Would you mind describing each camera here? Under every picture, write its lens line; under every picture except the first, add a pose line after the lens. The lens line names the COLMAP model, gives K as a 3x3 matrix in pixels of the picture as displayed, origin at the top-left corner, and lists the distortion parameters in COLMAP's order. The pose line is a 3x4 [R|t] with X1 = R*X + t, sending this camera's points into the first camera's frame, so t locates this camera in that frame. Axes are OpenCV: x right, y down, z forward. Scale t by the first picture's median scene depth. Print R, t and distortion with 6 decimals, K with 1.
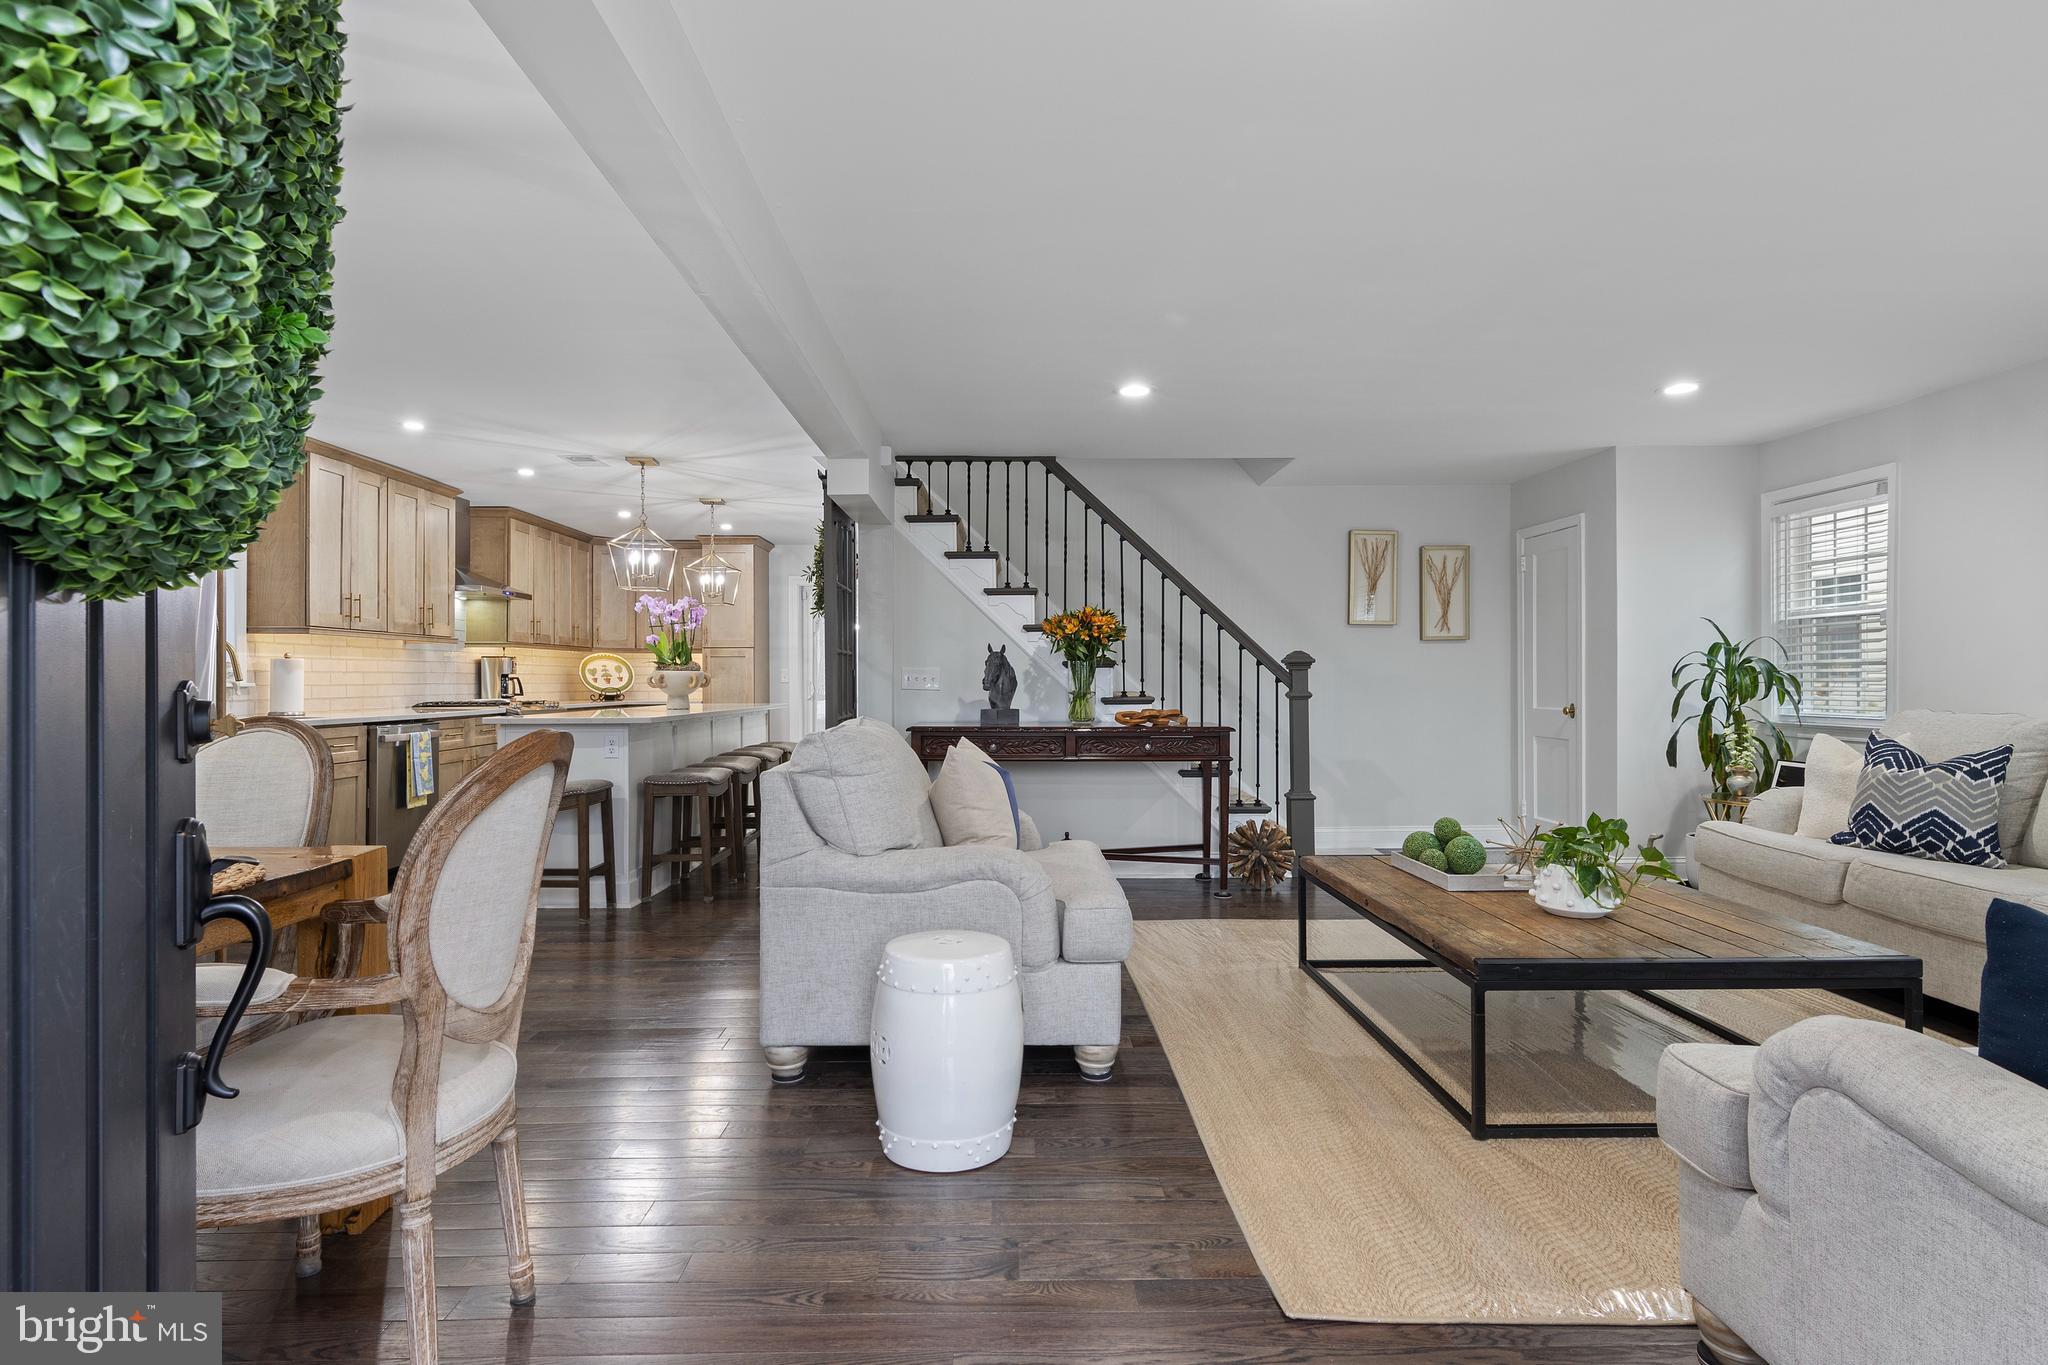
lens RADIAL K [[1053.3, 0, 1017.4], [0, 1053.3, 678.7], [0, 0, 1]] dist [0.010029, 0.000949]
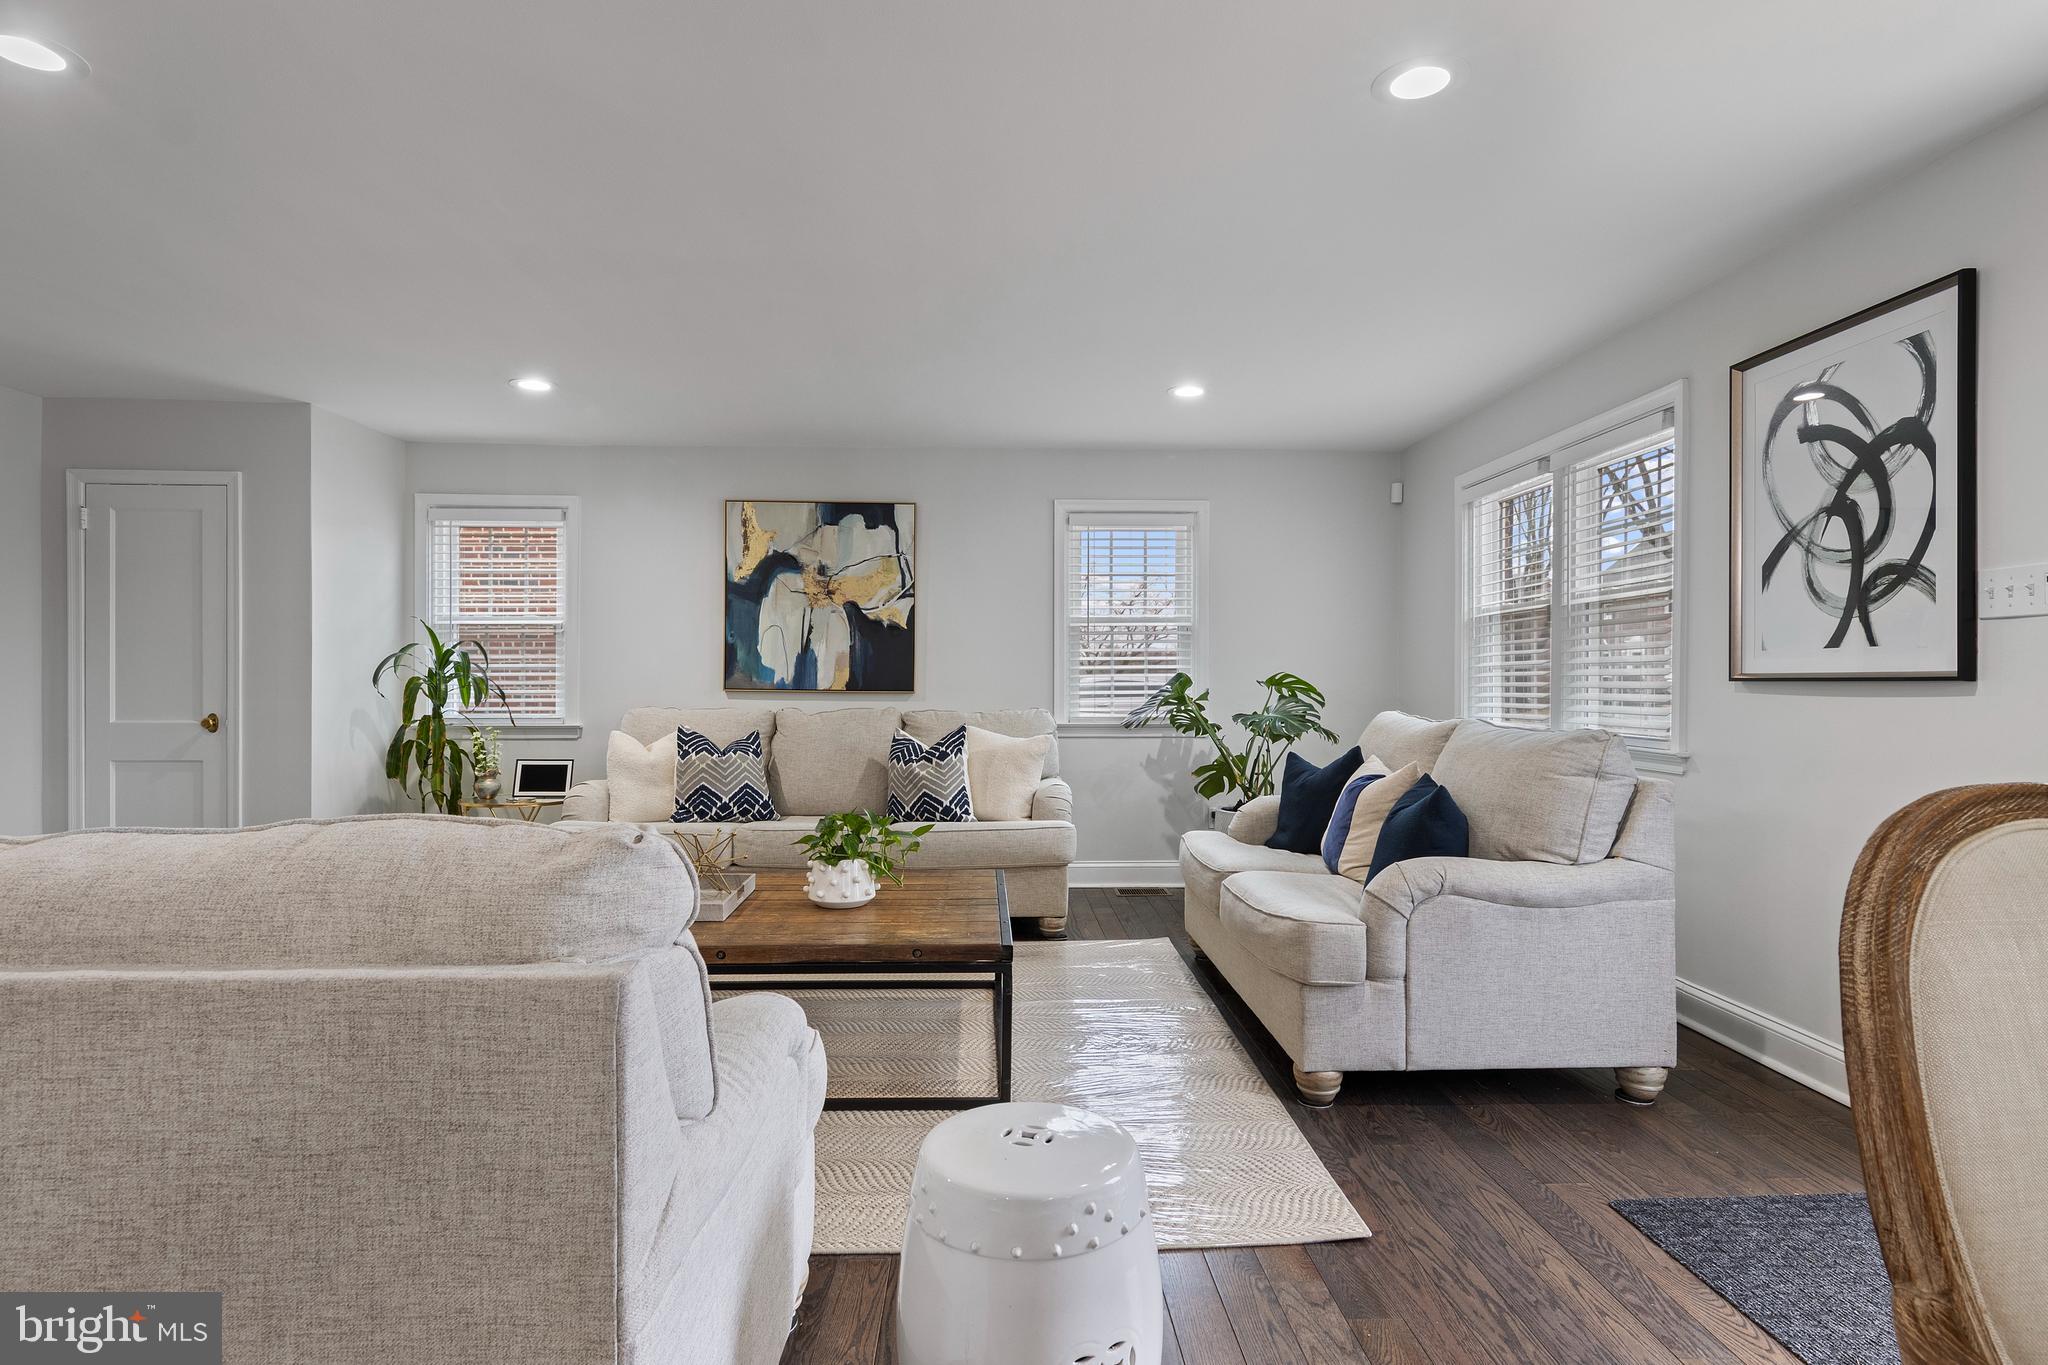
lens RADIAL K [[1053.3, 0, 1026.2], [0, 1053.3, 683.2], [0, 0, 1]] dist [0.010029, 0.000949]
pose [[-0.040590, -0.001602, 0.999175, -0.376868], [-0.002661, 0.999995, 0.001495, -0.001834], [-0.999172, -0.002598, -0.040594, 0.600948]]
